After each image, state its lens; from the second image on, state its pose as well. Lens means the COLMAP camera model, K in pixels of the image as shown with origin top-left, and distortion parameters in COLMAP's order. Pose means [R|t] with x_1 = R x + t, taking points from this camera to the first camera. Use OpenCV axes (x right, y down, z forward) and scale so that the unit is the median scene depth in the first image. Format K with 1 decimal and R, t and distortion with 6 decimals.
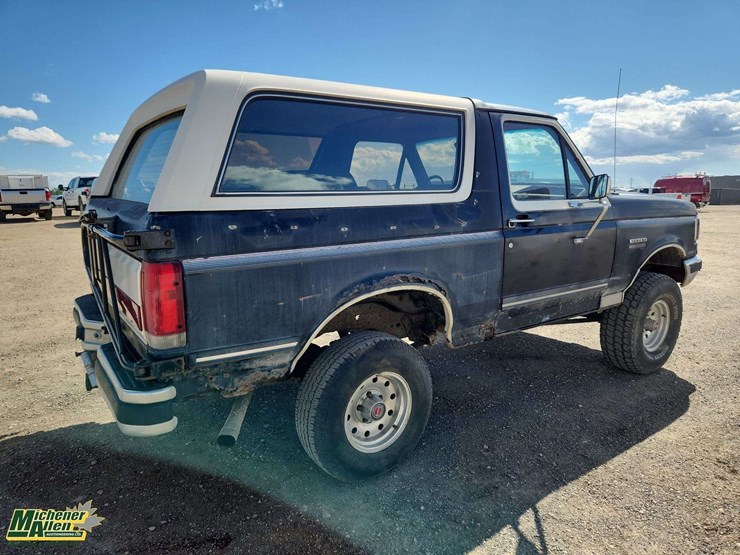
lens RADIAL K [[520.0, 0, 372.3], [0, 520.0, 277.1], [0, 0, 1]] dist [0.027446, -0.016738]
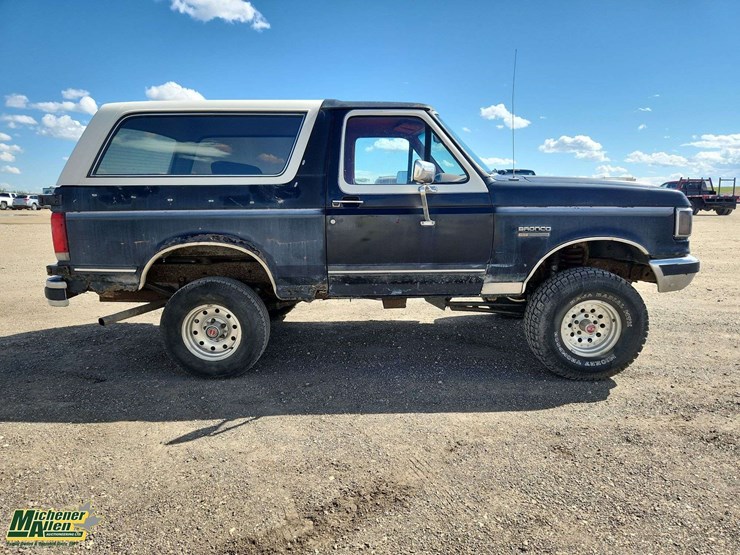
lens RADIAL K [[520.0, 0, 370.5], [0, 520.0, 281.9], [0, 0, 1]] dist [0.027446, -0.016738]
pose [[0.818686, 0.105068, -0.564548, 1.103110], [-0.098446, 0.994244, 0.042276, 0.019284], [0.565740, 0.020967, 0.824317, 0.072781]]
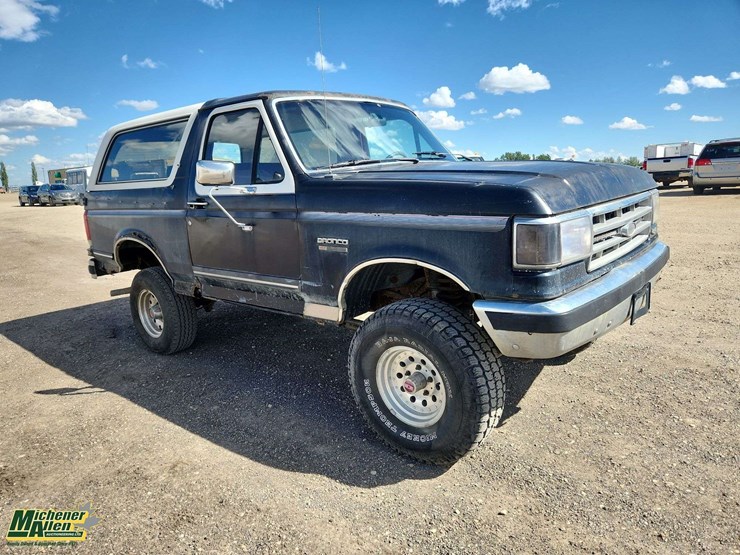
lens RADIAL K [[520.0, 0, 354.8], [0, 520.0, 285.9], [0, 0, 1]] dist [0.027446, -0.016738]
pose [[0.218227, 0.200365, -0.955108, 1.665889], [-0.120341, 0.976752, 0.177410, -0.194380], [0.968450, 0.076223, 0.237266, 1.178683]]
